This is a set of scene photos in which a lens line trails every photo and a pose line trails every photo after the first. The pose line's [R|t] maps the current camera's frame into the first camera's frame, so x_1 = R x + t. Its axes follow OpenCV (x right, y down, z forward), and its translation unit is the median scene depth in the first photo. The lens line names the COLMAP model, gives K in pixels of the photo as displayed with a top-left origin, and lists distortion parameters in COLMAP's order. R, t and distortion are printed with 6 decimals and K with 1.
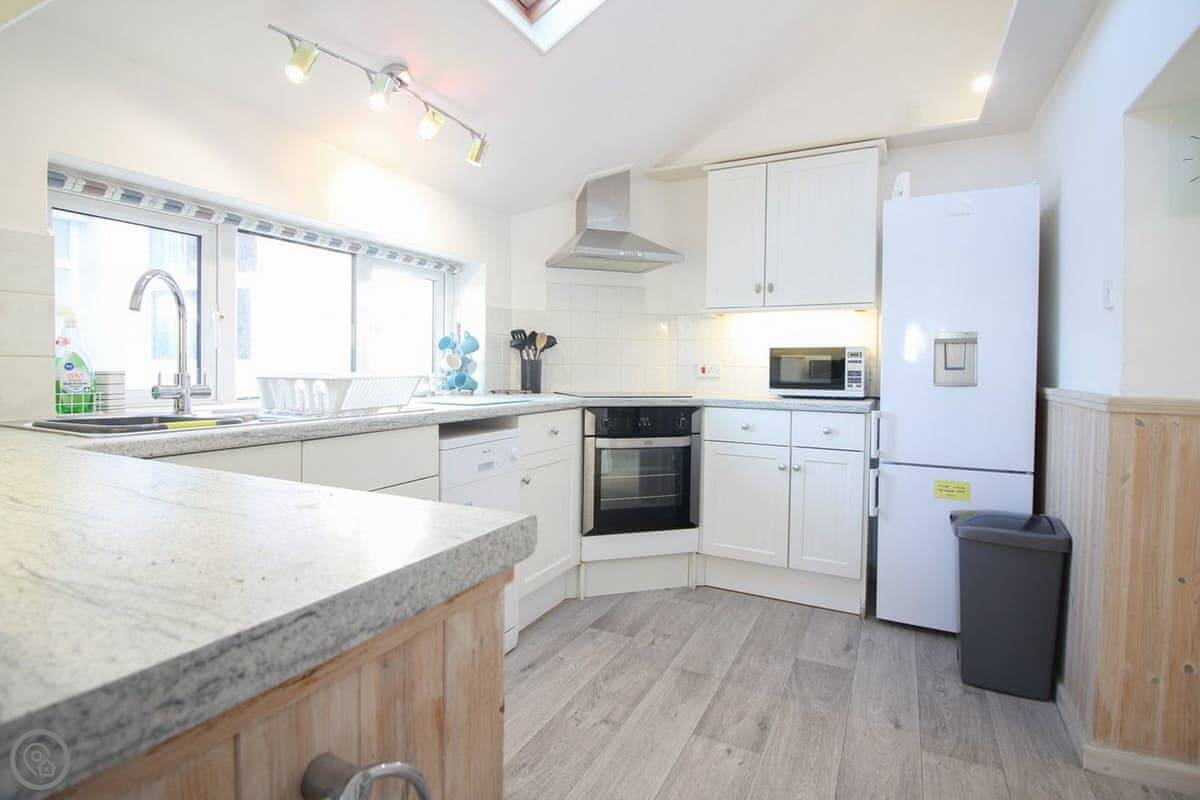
lens RADIAL K [[604.2, 0, 578.2], [0, 604.2, 389.6], [0, 0, 1]] dist [-0.008947, -0.005750]
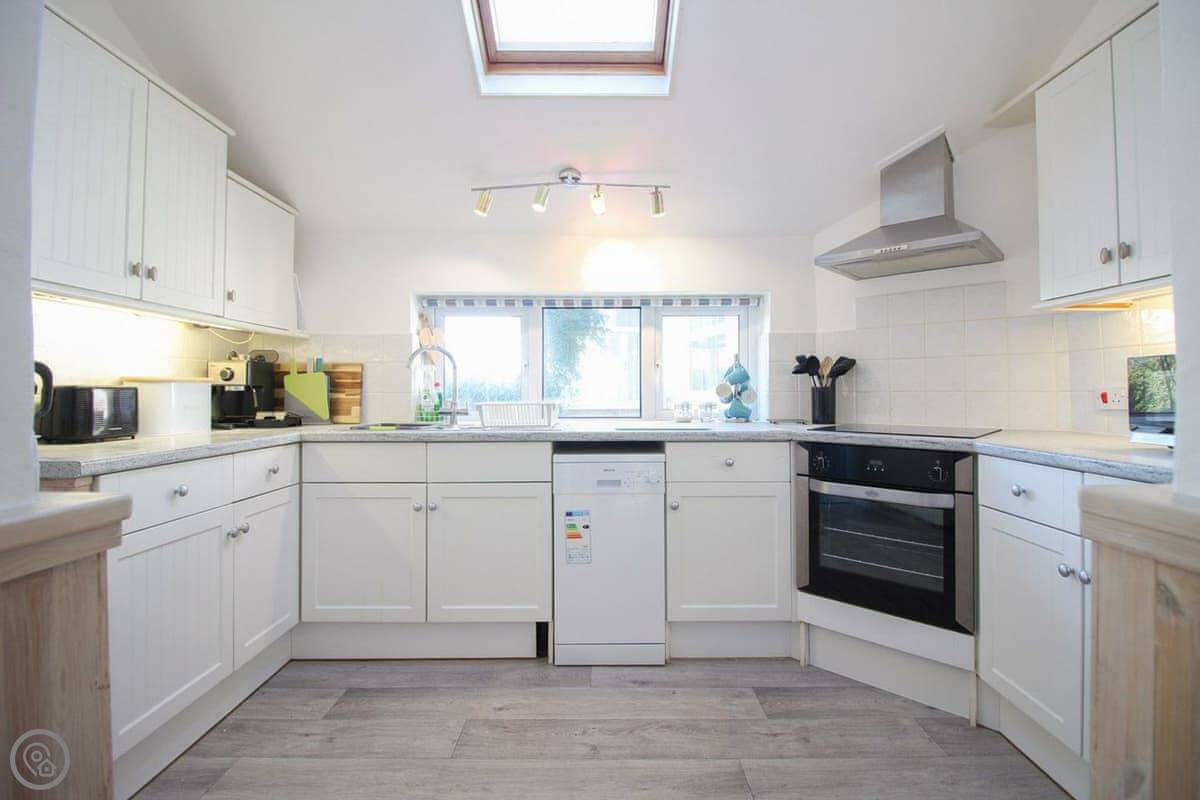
lens RADIAL K [[561.6, 0, 608.6], [0, 561.6, 388.6], [0, 0, 1]] dist [-0.003193, -0.011104]
pose [[0.469555, -0.015510, -0.882767, 0.650964], [-0.025041, 0.999209, -0.030876, -0.015968], [0.882548, 0.036604, 0.468796, 0.407663]]
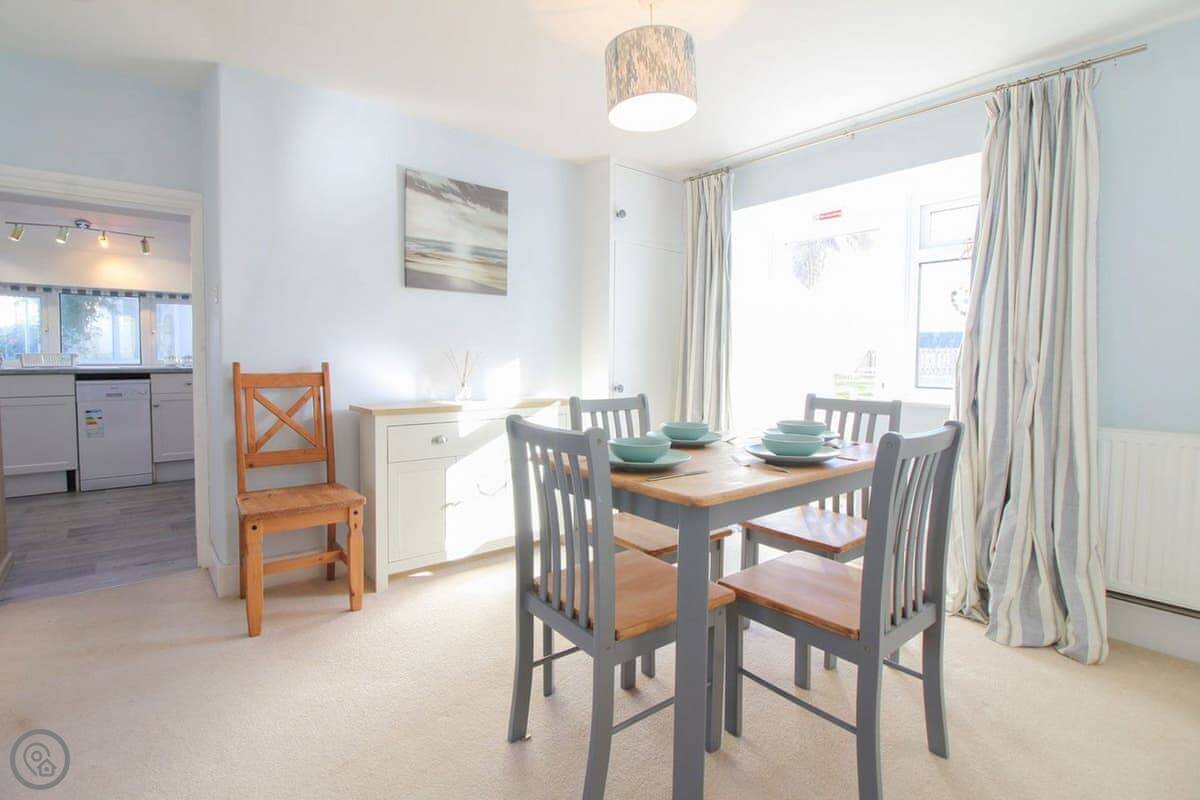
lens RADIAL K [[561.6, 0, 594.1], [0, 561.6, 385.8], [0, 0, 1]] dist [-0.003193, -0.011104]
pose [[0.924725, 0.017458, -0.380236, 1.852467], [-0.014342, 0.999836, 0.011026, 0.037279], [0.380366, -0.004743, 0.924824, -0.178599]]
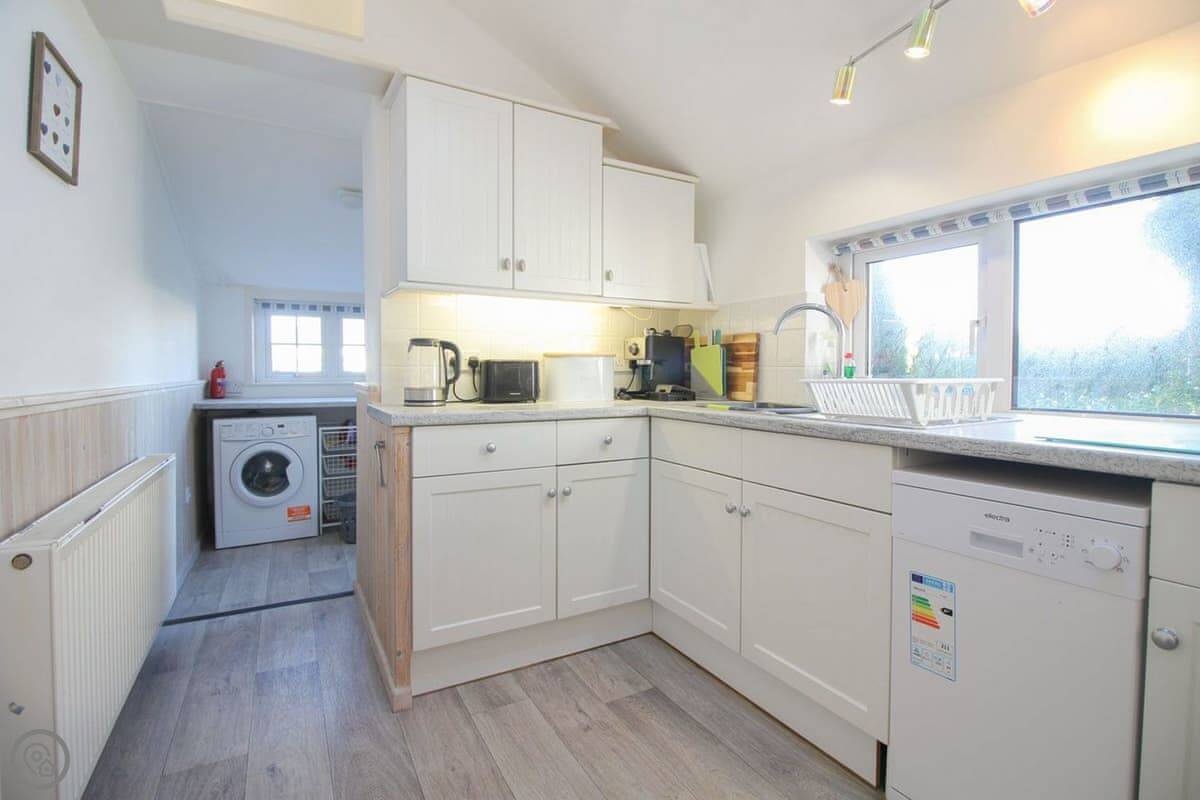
lens RADIAL K [[561.6, 0, 586.6], [0, 561.6, 387.0], [0, 0, 1]] dist [-0.003193, -0.011104]
pose [[-0.553223, 0.013662, -0.832921, 0.415203], [-0.036515, 0.998507, 0.040632, -0.023060], [0.832233, 0.052893, -0.551898, 0.789251]]
